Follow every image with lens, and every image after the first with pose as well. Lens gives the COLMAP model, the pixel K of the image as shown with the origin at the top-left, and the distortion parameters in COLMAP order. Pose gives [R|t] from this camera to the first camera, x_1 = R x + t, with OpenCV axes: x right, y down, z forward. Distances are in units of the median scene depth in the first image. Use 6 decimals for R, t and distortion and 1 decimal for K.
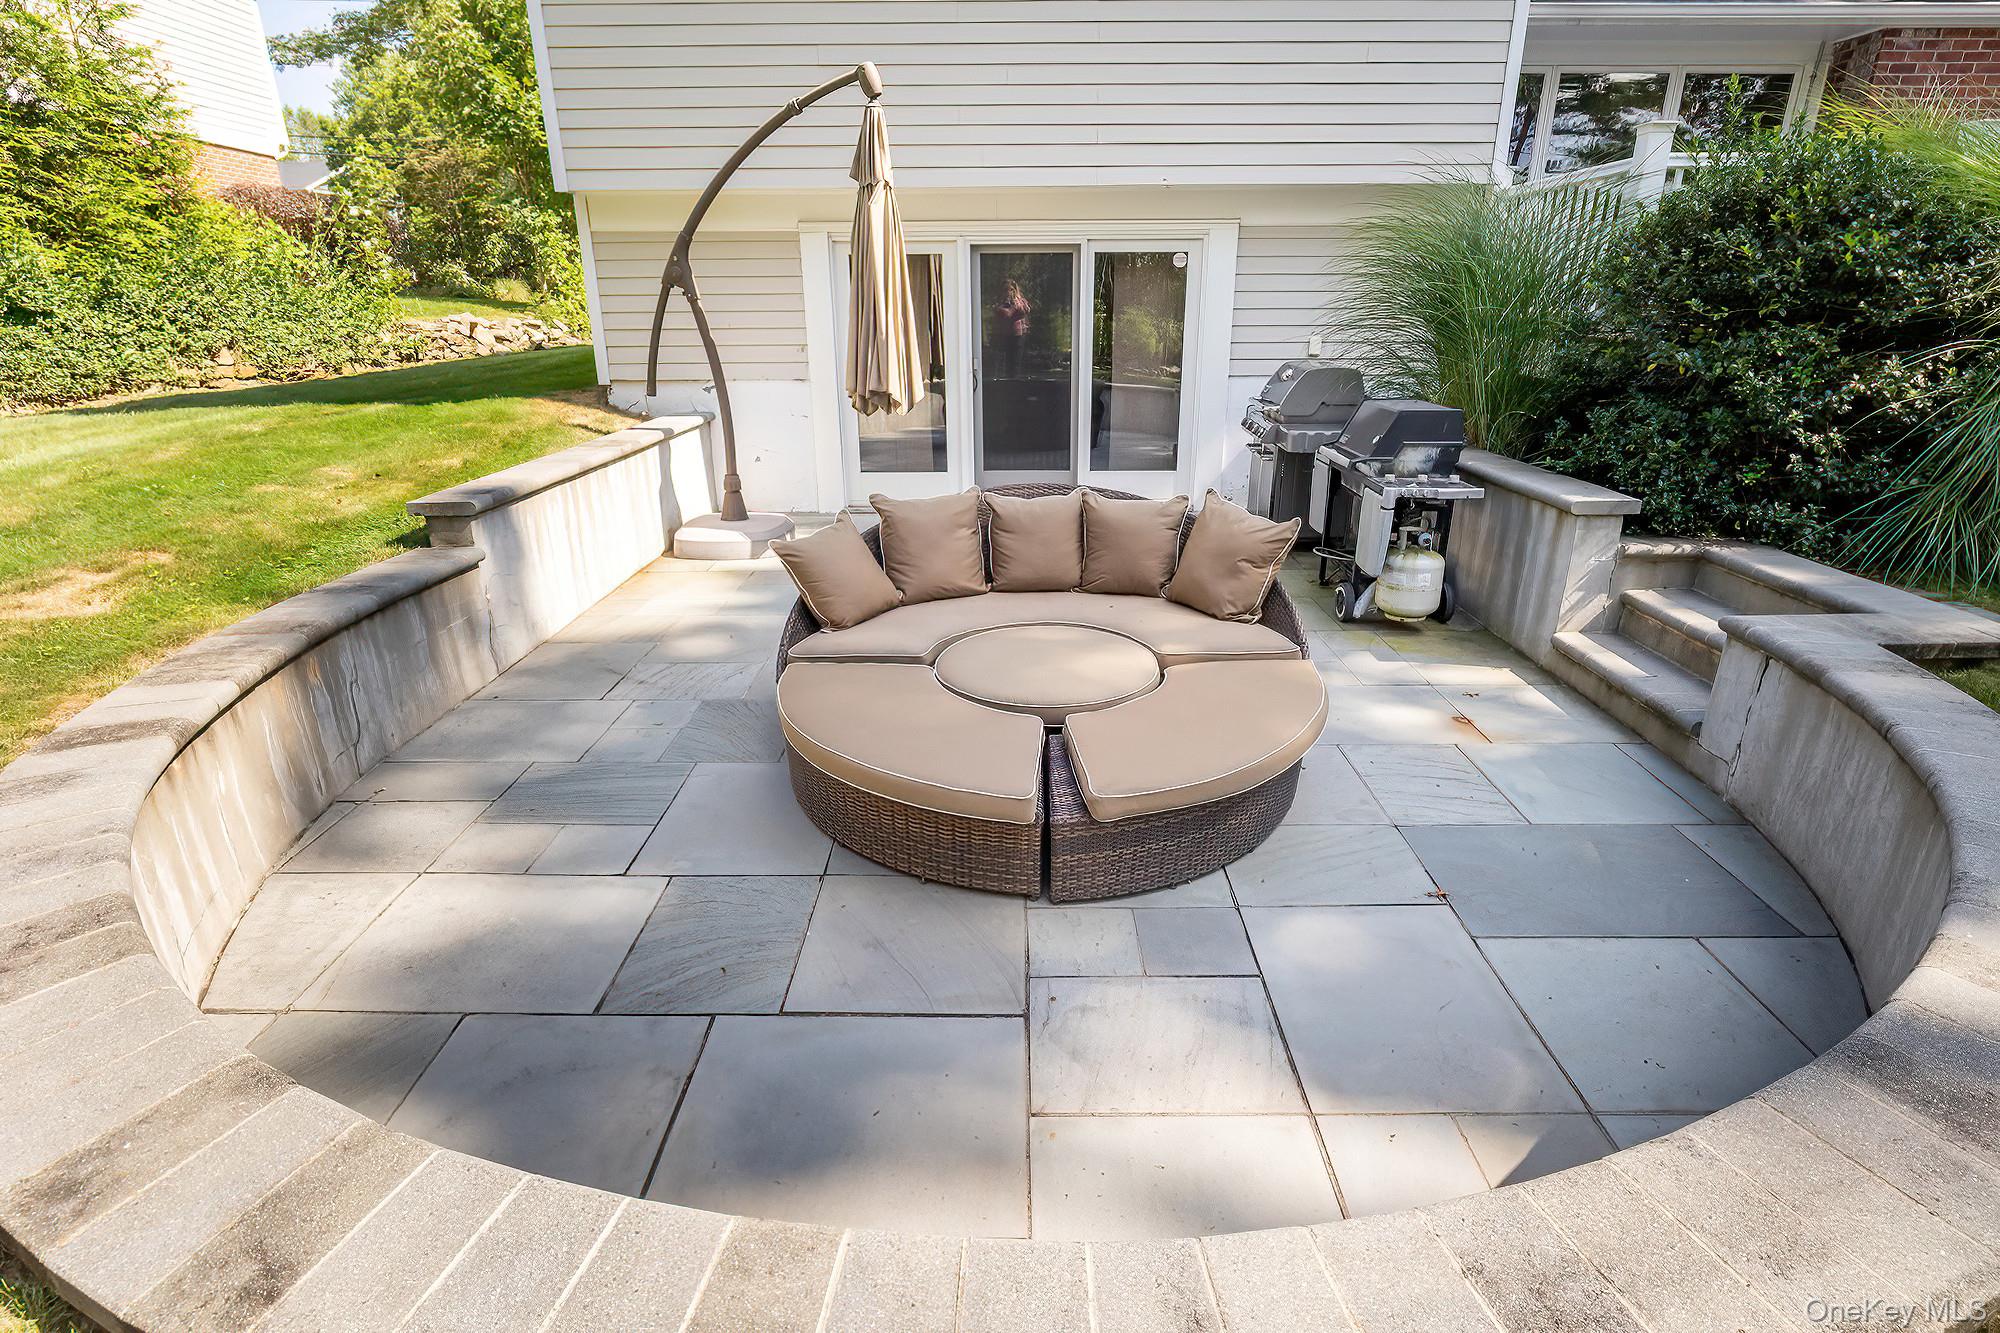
lens RADIAL K [[1015.8, 0, 1001.7], [0, 1015.8, 678.4], [0, 0, 1]] dist [-0.010947, 0.000049]
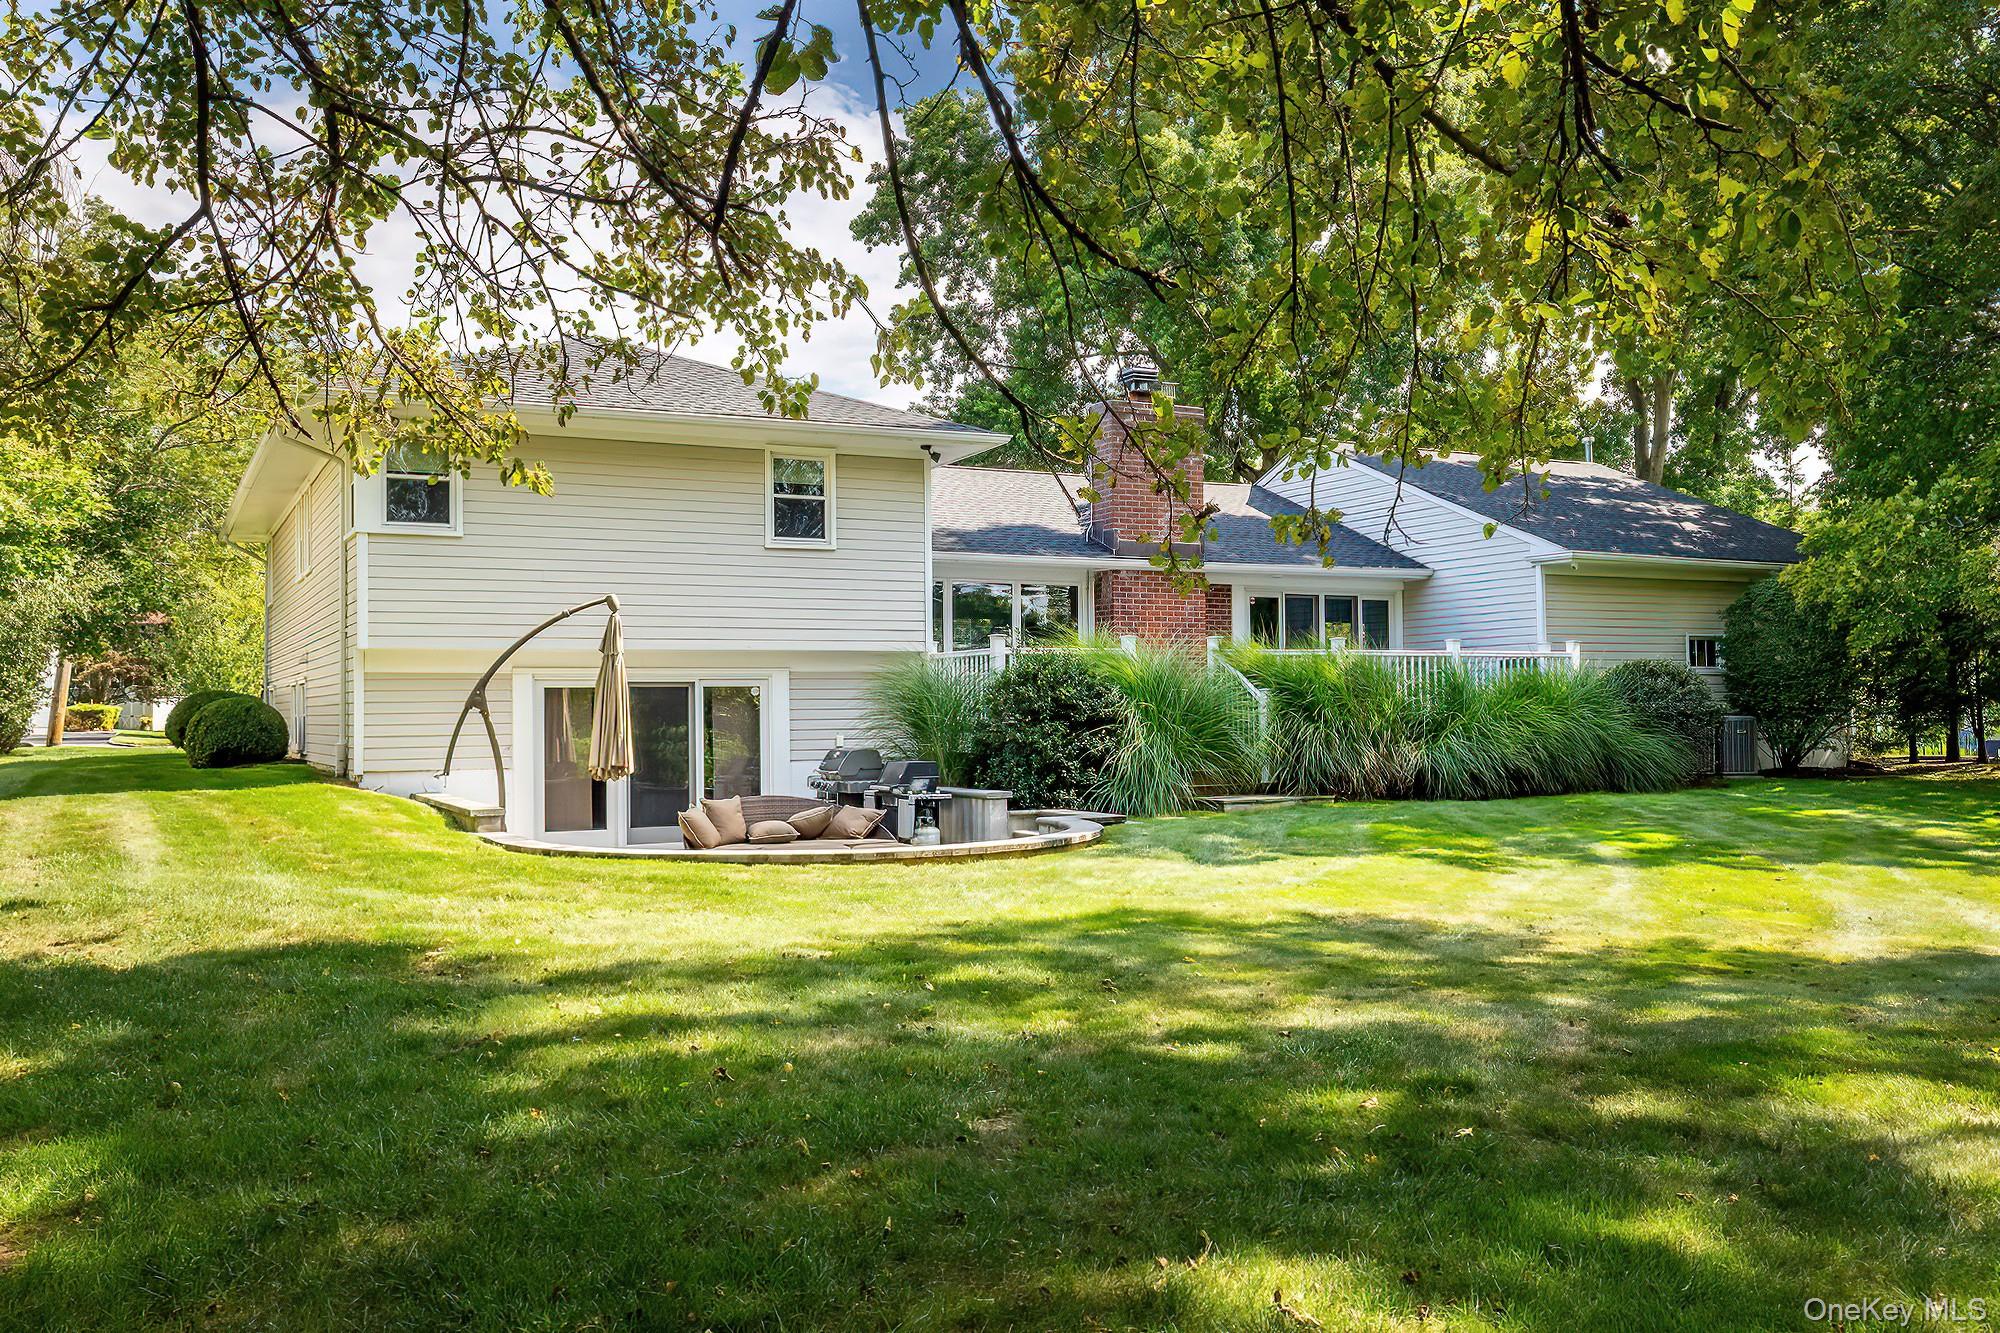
lens RADIAL K [[1784.7, 0, 1000.0], [0, 1784.7, 669.9], [0, 0, 1]] dist [-0.000288, 0.000171]
pose [[0.885753, 0.008170, 0.464085, -1.144393], [0.167222, 0.927086, -0.335482, 0.819543], [-0.432988, 0.374759, 0.819803, -2.160654]]
